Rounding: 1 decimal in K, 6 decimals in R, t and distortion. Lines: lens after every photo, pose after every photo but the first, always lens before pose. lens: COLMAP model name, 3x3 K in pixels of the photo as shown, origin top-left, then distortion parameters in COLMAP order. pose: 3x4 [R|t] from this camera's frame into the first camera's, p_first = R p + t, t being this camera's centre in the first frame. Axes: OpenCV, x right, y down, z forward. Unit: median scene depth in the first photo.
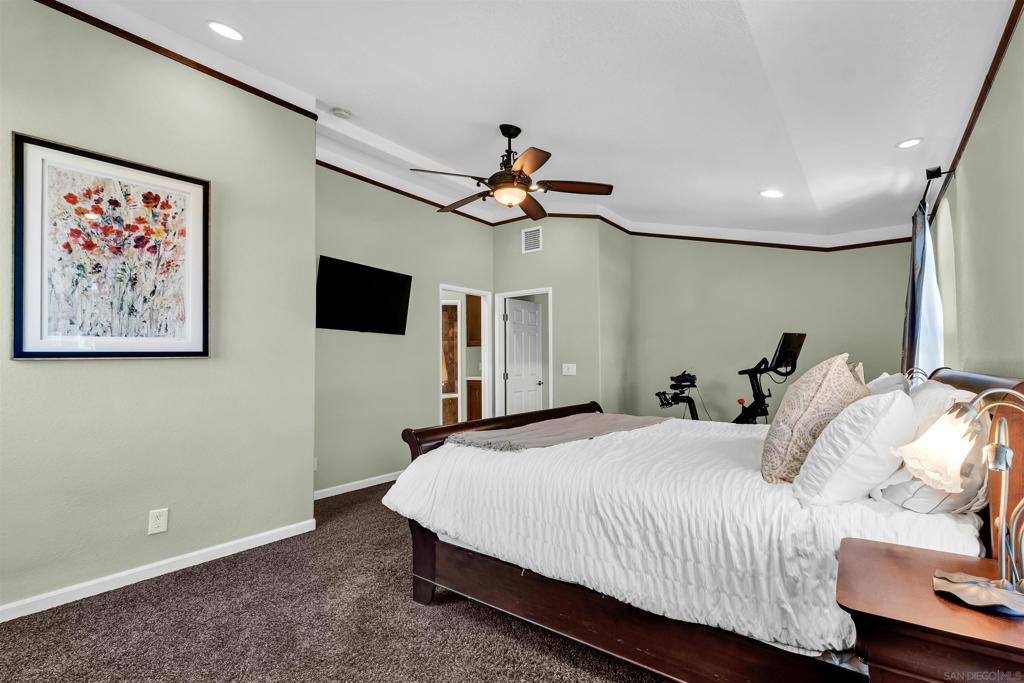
lens RADIAL K [[482.3, 0, 512.0], [0, 482.3, 341.5], [0, 0, 1]] dist [-0.000854, -0.000134]
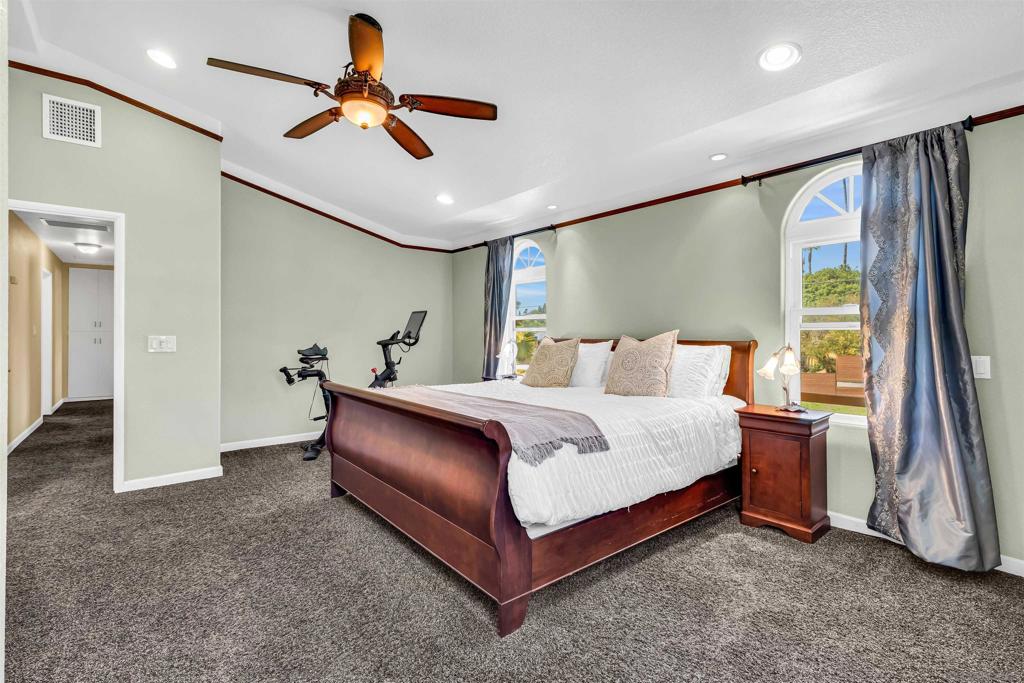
lens RADIAL K [[477.0, 0, 512.2], [0, 477.0, 333.8], [0, 0, 1]] dist [-0.001522, -0.000389]
pose [[0.214564, 0.007660, 0.976680, -0.537389], [-0.044946, 0.998987, 0.002039, 0.025078], [-0.975675, -0.044335, 0.214691, 0.471538]]
